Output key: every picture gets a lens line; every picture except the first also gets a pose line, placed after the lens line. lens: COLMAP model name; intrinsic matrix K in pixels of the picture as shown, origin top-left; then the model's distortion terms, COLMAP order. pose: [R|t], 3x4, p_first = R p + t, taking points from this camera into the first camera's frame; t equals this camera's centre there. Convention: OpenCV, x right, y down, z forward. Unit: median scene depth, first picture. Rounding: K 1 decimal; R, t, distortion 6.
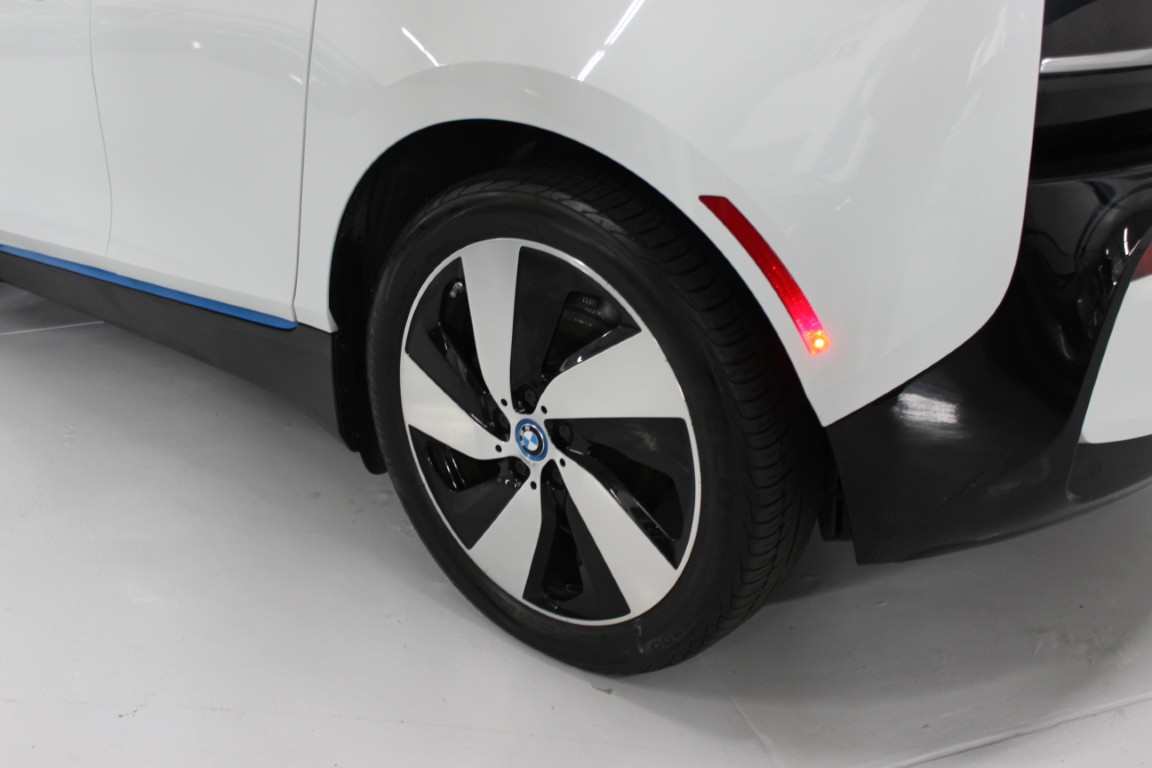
lens RADIAL K [[1213.0, 0, 576.0], [0, 1213.0, 384.0], [0, 0, 1]] dist [-0.080631, 0.014562]
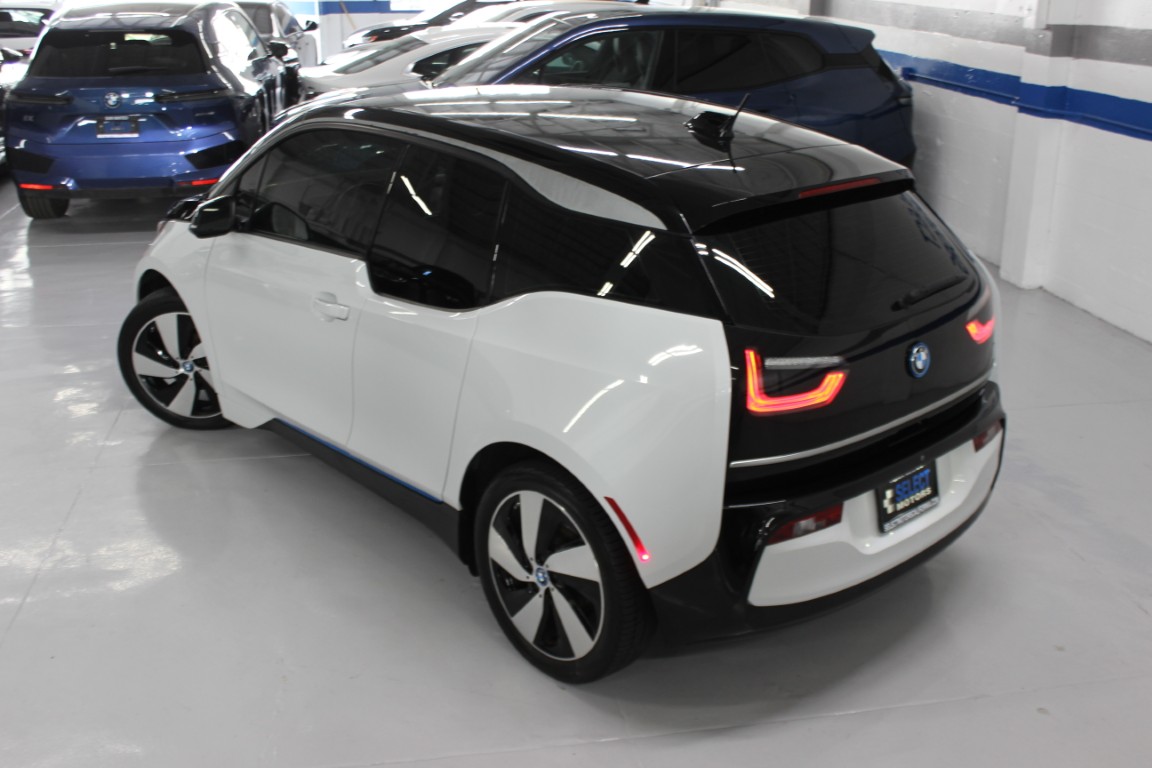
lens RADIAL K [[1173.6, 0, 576.0], [0, 1173.6, 384.0], [0, 0, 1]] dist [-0.141022, 0.177379]
pose [[0.992738, 0.083441, -0.086658, 0.188922], [-0.086339, 0.995807, -0.030243, -0.255197], [0.083771, 0.037506, 0.995779, -1.210604]]
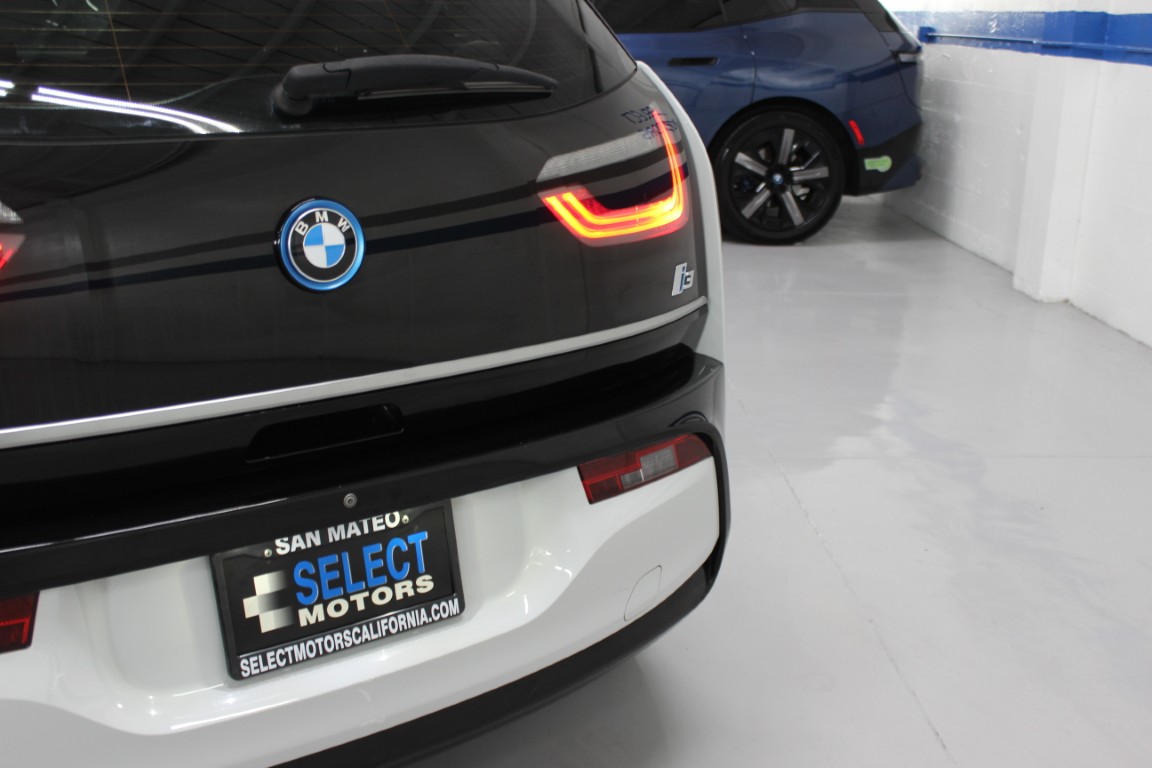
lens RADIAL K [[1169.6, 0, 576.0], [0, 1169.6, 384.0], [0, 0, 1]] dist [-0.145076, 0.188056]
pose [[0.971529, 0.131210, -0.197271, 0.978171], [-0.146452, 0.987099, -0.064708, -0.292863], [0.186236, 0.091756, 0.978211, 0.190447]]
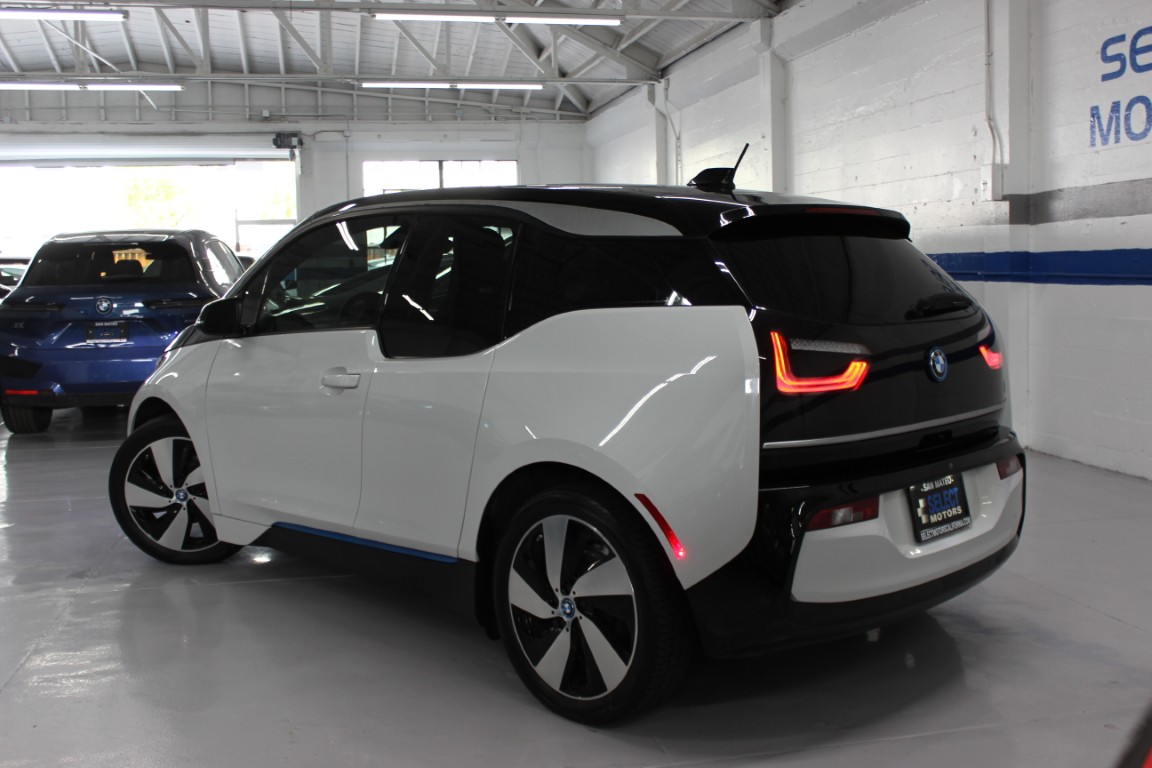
lens RADIAL K [[1180.5, 0, 586.6], [0, 1180.5, 385.8], [0, 0, 1]] dist [-0.165737, 0.226991]
pose [[0.997445, 0.028346, -0.065569, 0.122563], [-0.045728, 0.958548, -0.281238, 0.253767], [0.054879, 0.283518, 0.957395, -1.120279]]
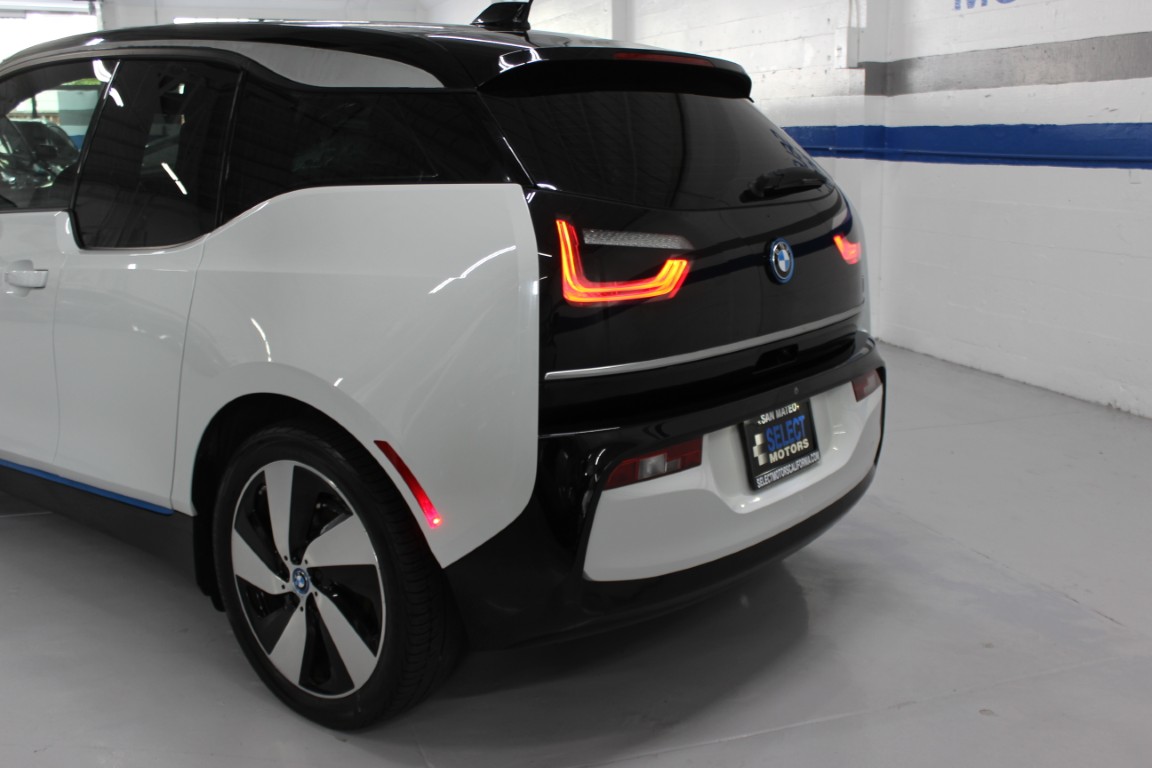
lens RADIAL K [[1169.6, 0, 576.0], [0, 1169.6, 384.0], [0, 0, 1]] dist [-0.145076, 0.188056]
pose [[0.998272, 0.025234, 0.053070, 0.248129], [-0.015140, 0.983061, -0.182650, 0.064261], [-0.056780, 0.181531, 0.981745, -0.626259]]
